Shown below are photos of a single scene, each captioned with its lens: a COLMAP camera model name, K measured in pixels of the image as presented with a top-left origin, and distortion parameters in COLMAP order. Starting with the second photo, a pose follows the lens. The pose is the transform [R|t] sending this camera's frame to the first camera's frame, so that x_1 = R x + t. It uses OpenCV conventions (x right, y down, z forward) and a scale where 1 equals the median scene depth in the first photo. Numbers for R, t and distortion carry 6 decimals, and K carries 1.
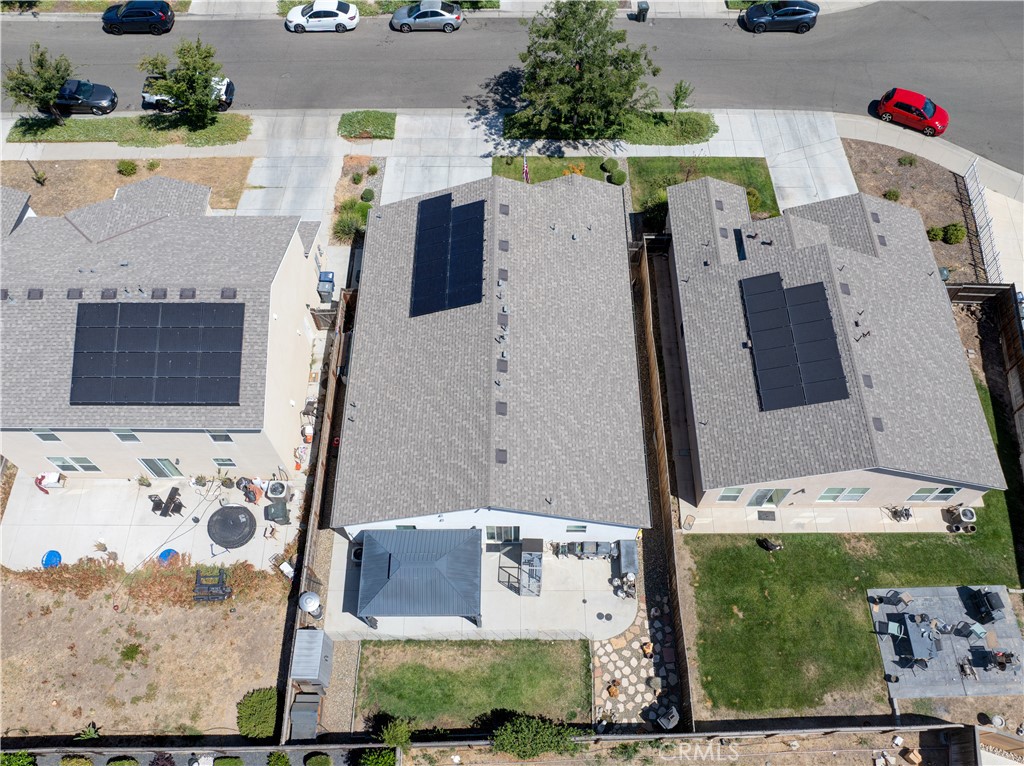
lens RADIAL K [[813.0, 0, 509.9], [0, 813.0, 369.5], [0, 0, 1]] dist [-0.068678, 0.013840]
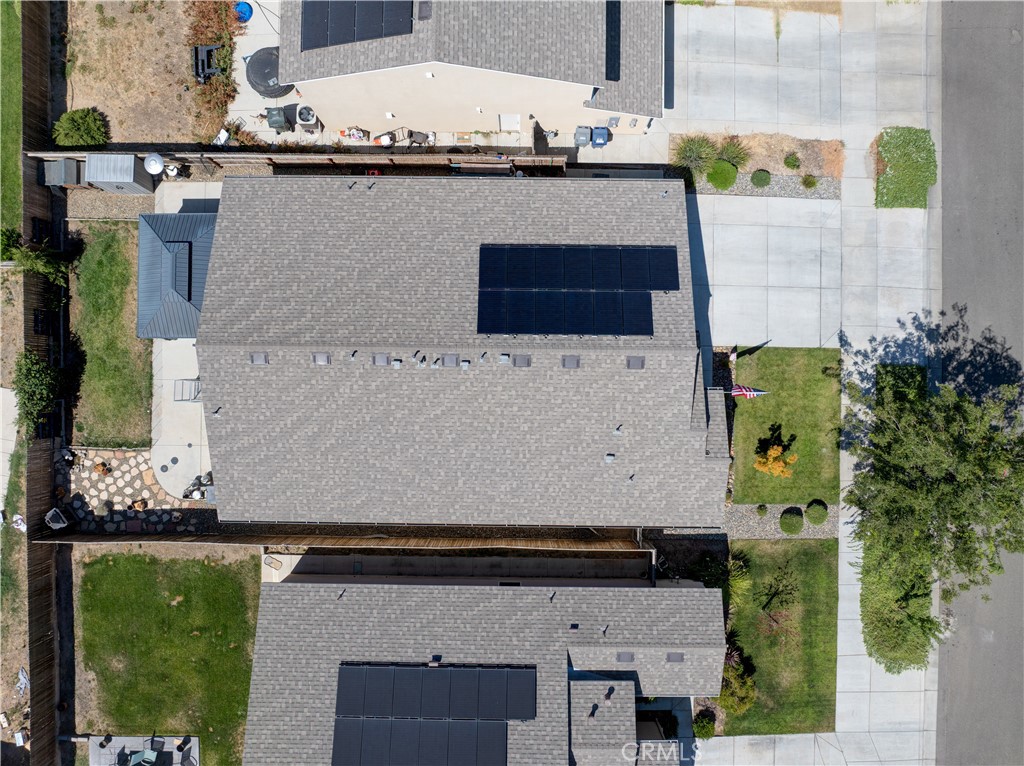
lens RADIAL K [[813.0, 0, 509.9], [0, 813.0, 369.5], [0, 0, 1]] dist [-0.068678, 0.013840]
pose [[-0.005692, 0.999926, -0.010756, 0.008821], [-0.861820, 0.000550, 0.507214, -0.531578], [0.507182, 0.012157, 0.861753, 0.352668]]
